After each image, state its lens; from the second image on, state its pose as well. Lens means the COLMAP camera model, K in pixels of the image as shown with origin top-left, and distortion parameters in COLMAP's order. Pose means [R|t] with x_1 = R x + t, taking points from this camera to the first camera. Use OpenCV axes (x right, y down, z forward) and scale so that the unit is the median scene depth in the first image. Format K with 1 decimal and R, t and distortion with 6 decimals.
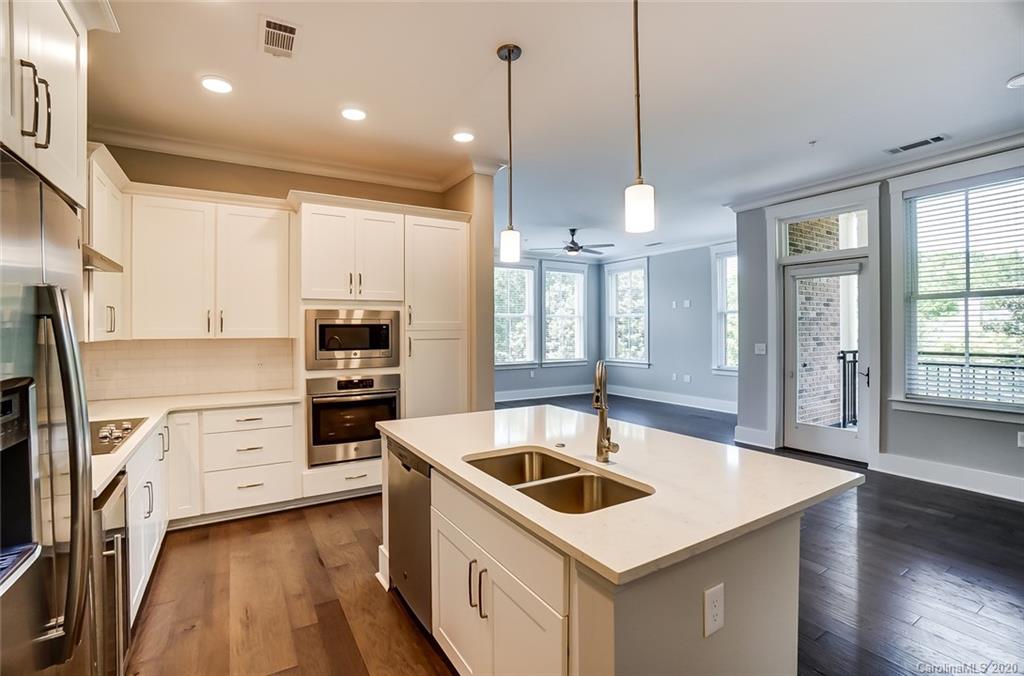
lens RADIAL K [[461.3, 0, 501.9], [0, 461.3, 331.1], [0, 0, 1]] dist [-0.062119, 0.022932]
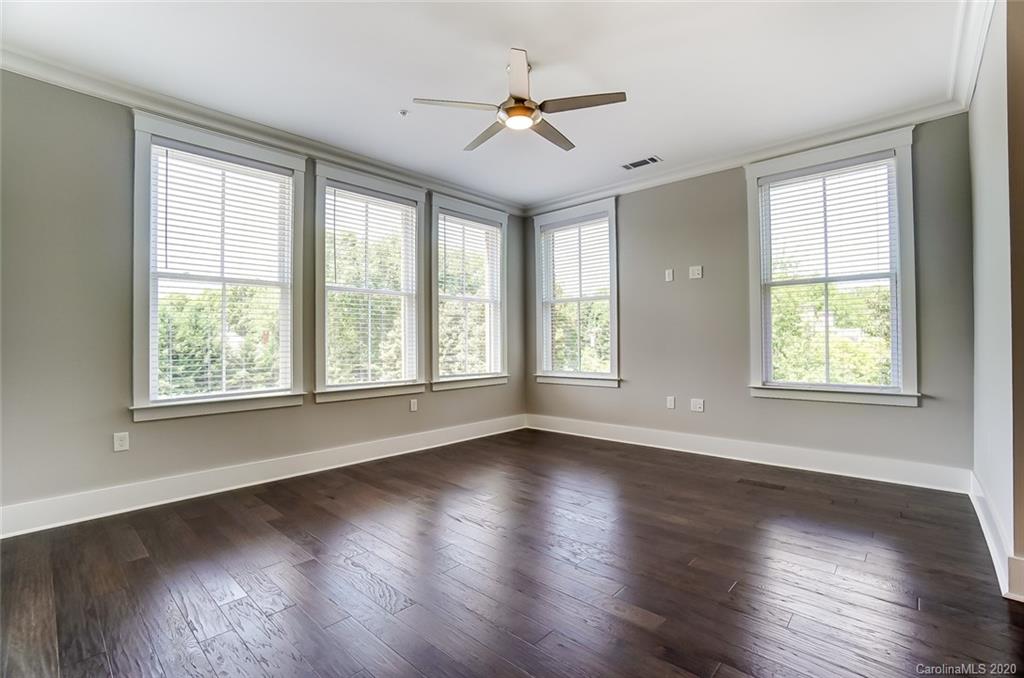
lens RADIAL K [[458.0, 0, 507.5], [0, 458.0, 340.1], [0, 0, 1]] dist [-0.061444, 0.021668]
pose [[0.959277, -0.004428, 0.282432, 0.045746], [0.006020, 0.999970, -0.004771, 0.049087], [-0.282403, 0.006277, 0.959275, 1.026241]]
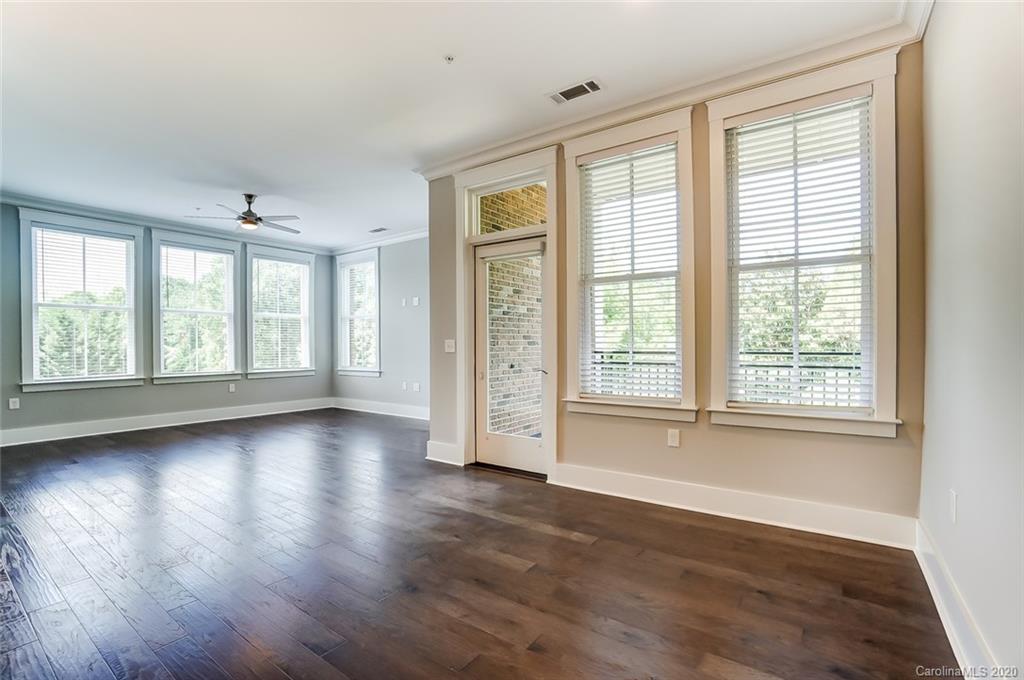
lens RADIAL K [[464.0, 0, 506.3], [0, 464.0, 352.1], [0, 0, 1]] dist [-0.065916, 0.023061]
pose [[0.919233, -0.006064, 0.393668, 0.417735], [0.000643, 0.999903, 0.013902, 0.048722], [-0.393714, -0.012526, 0.919148, 0.229786]]
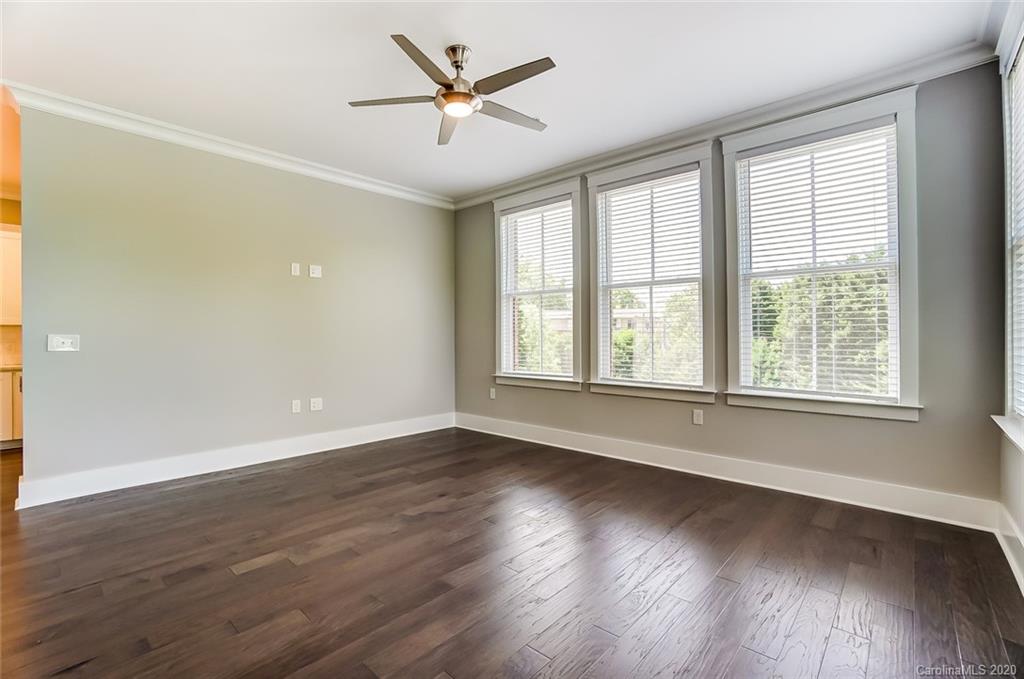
lens RADIAL K [[463.4, 0, 503.0], [0, 463.4, 338.0], [0, 0, 1]] dist [-0.029567, -0.000288]
pose [[0.285176, 0.003600, -0.958468, 0.920841], [-0.003709, 0.999990, 0.002652, 0.045137], [0.958468, 0.002798, 0.285186, 1.551938]]
